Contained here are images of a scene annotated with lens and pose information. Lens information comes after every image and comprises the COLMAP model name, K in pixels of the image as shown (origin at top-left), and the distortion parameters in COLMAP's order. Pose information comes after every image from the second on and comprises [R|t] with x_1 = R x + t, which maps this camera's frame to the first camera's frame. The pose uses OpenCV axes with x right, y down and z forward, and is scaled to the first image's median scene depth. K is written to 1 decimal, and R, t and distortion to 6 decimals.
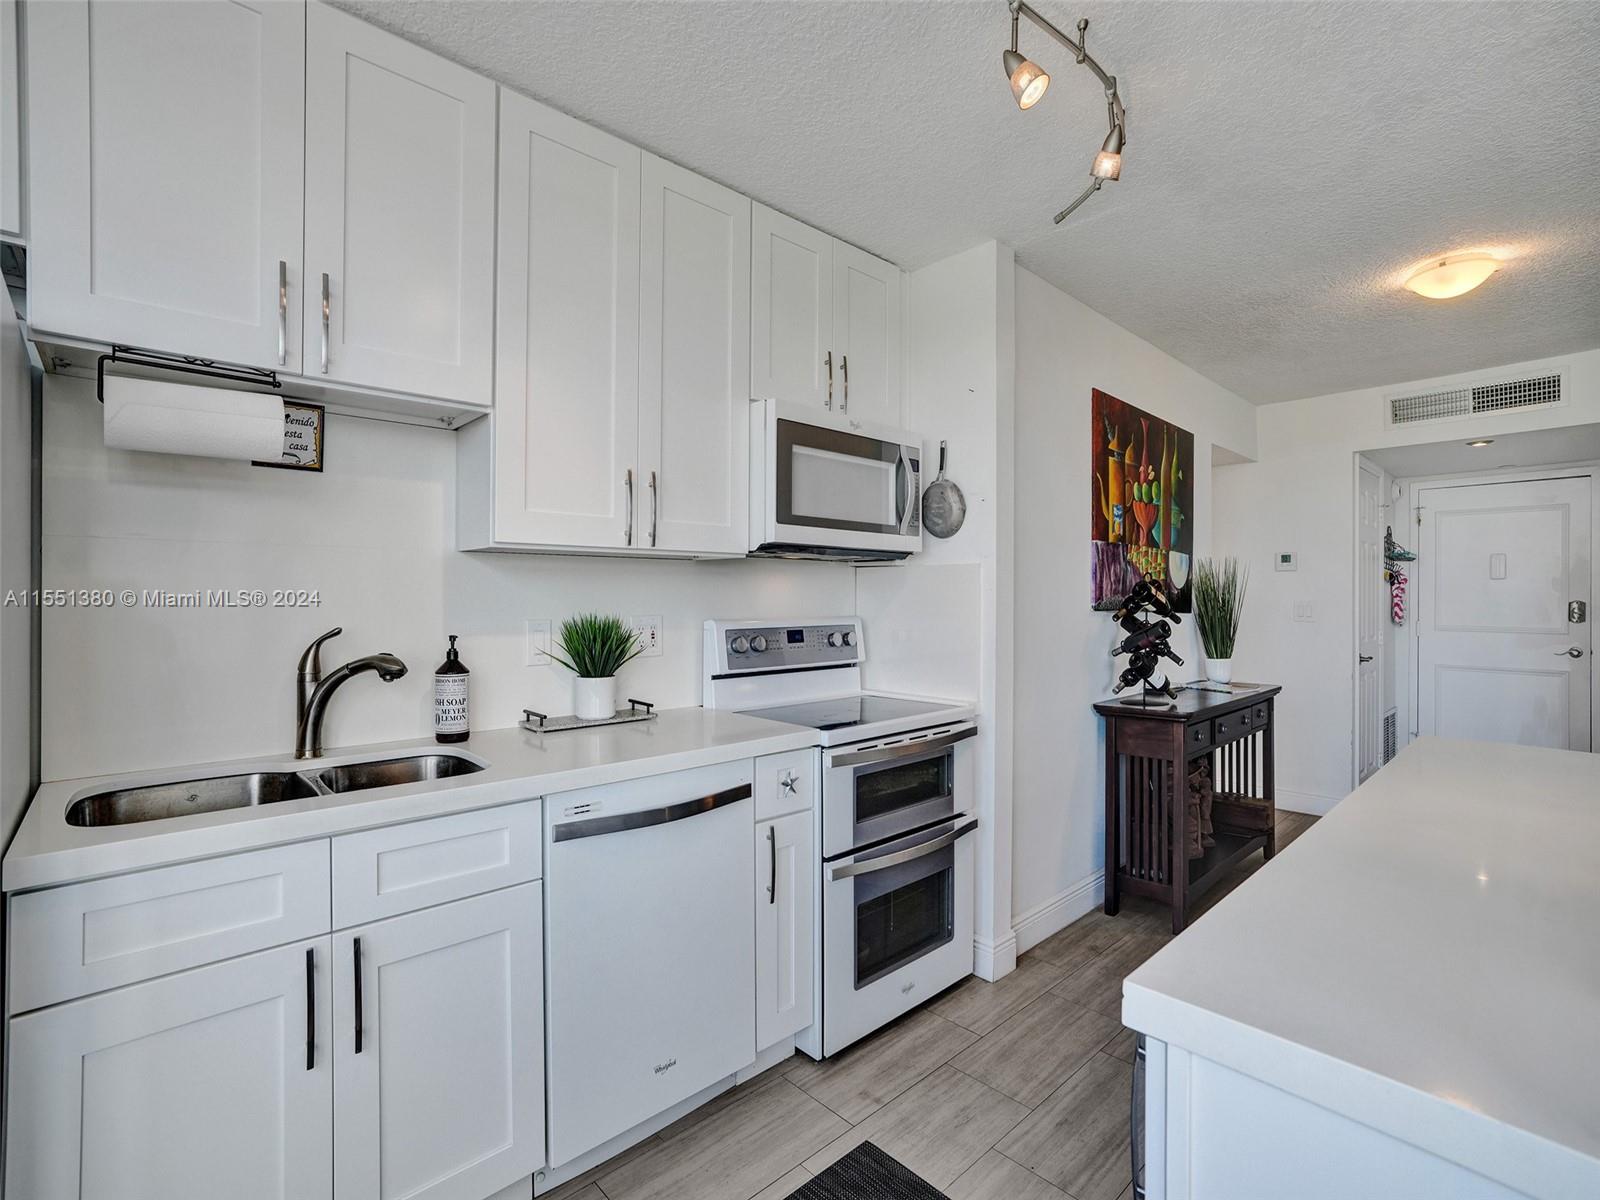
lens RADIAL K [[732.1, 0, 833.7], [0, 732.1, 597.0], [0, 0, 1]] dist [-0.018384, 0.000550]
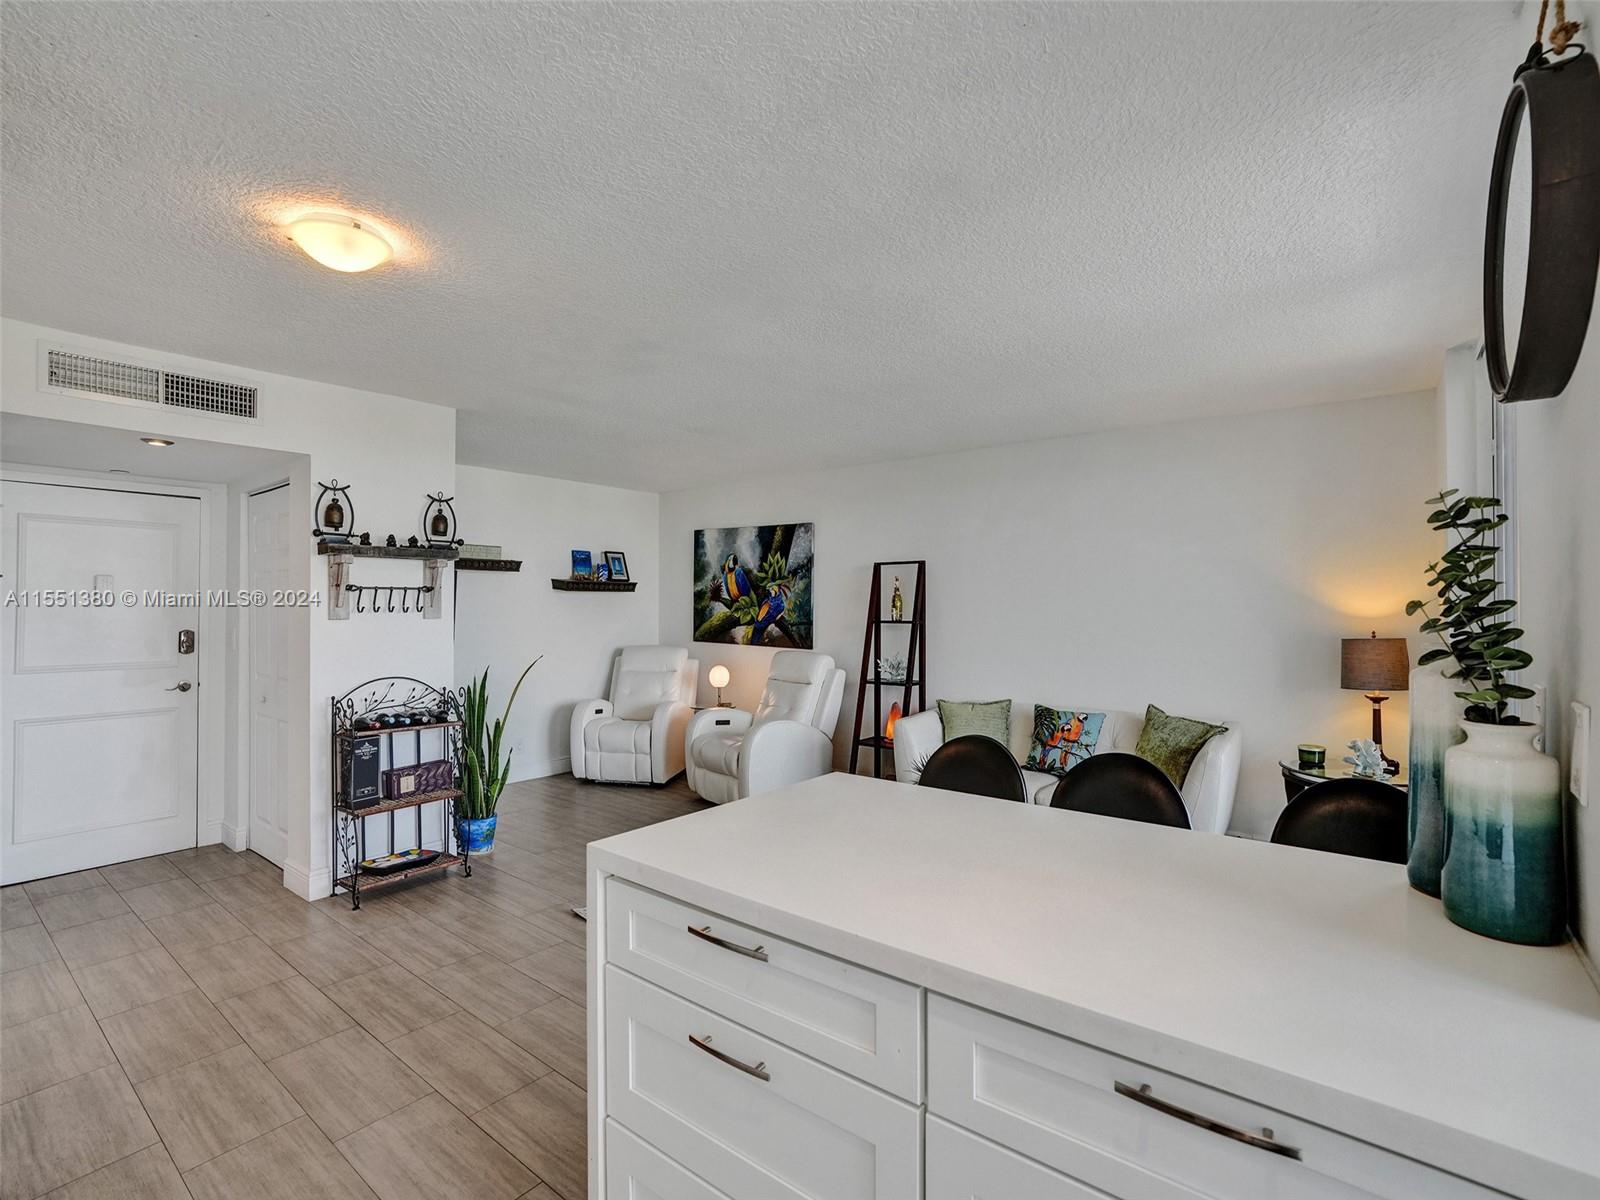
lens RADIAL K [[748.5, 0, 800.0], [0, 748.5, 600.0], [0, 0, 1]] dist [-0.022993, 0.000798]
pose [[-0.118896, 0.009779, 0.992859, -0.001430], [-0.004050, 0.999938, -0.010334, -0.050750], [-0.992898, -0.005250, -0.118849, 0.616491]]
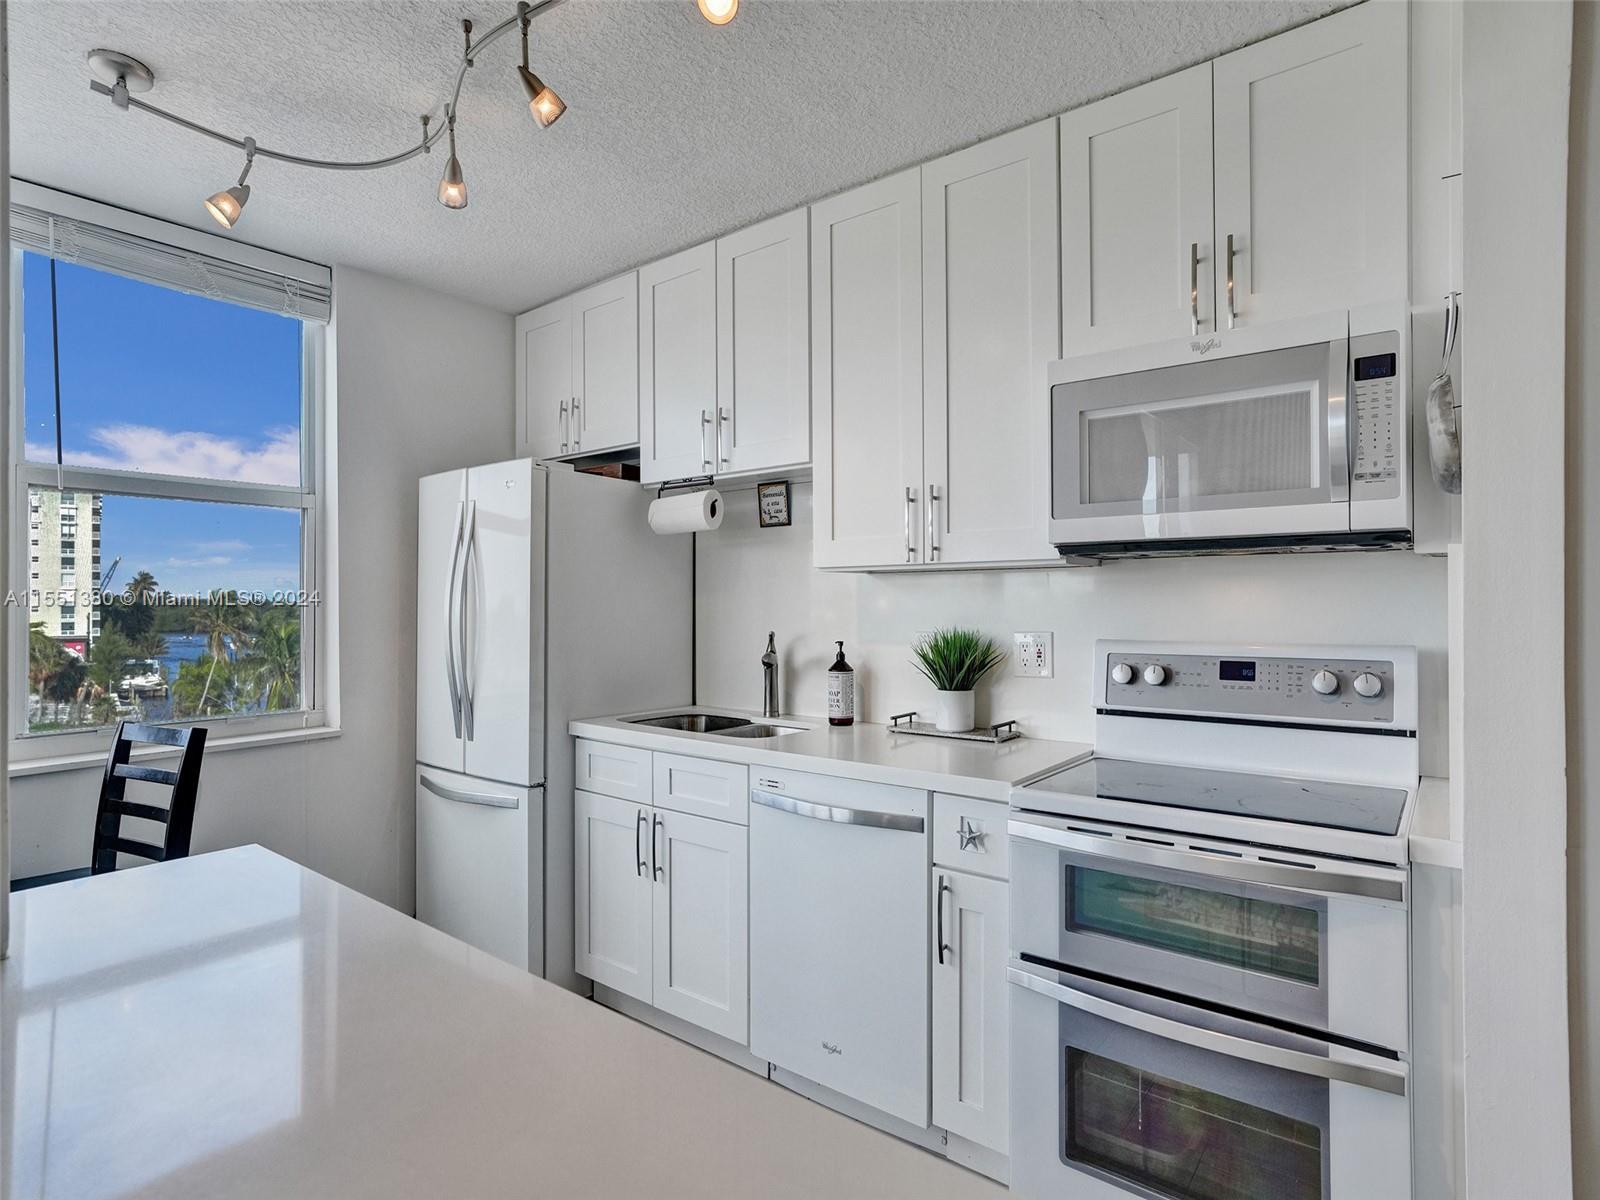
lens RADIAL K [[838.9, 0, 800.0], [0, 838.9, 600.0], [0, 0, 1]] dist [-0.003554, -0.000260]
pose [[0.166106, -0.003721, -0.986101, 0.657544], [0.004861, 0.999984, -0.002954, -0.010905], [0.986096, -0.004303, 0.166122, 0.497775]]
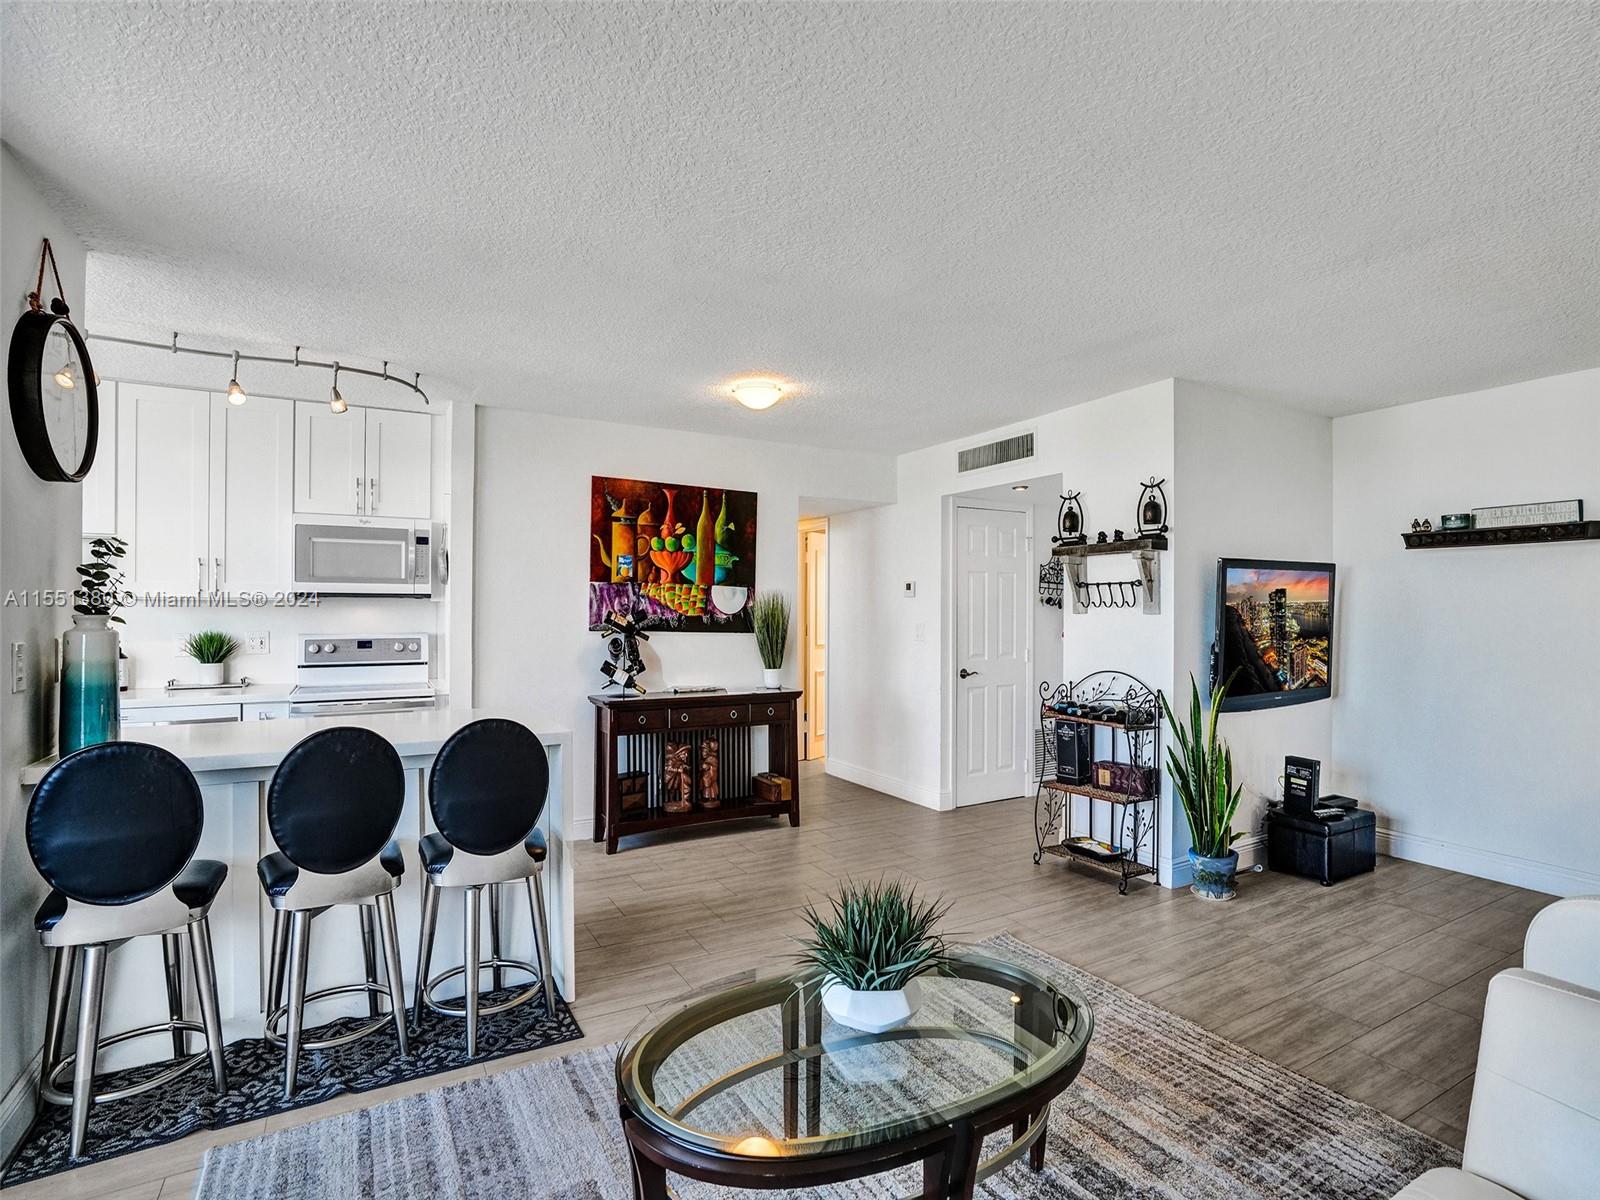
lens RADIAL K [[790.8, 0, 800.0], [0, 790.8, 600.0], [0, 0, 1]] dist [-0.022716, 0.013570]
pose [[0.968136, 0.000934, -0.250424, 1.392887], [-0.002920, 0.999967, -0.007559, -0.038163], [0.250408, 0.008050, 0.968107, -0.491241]]
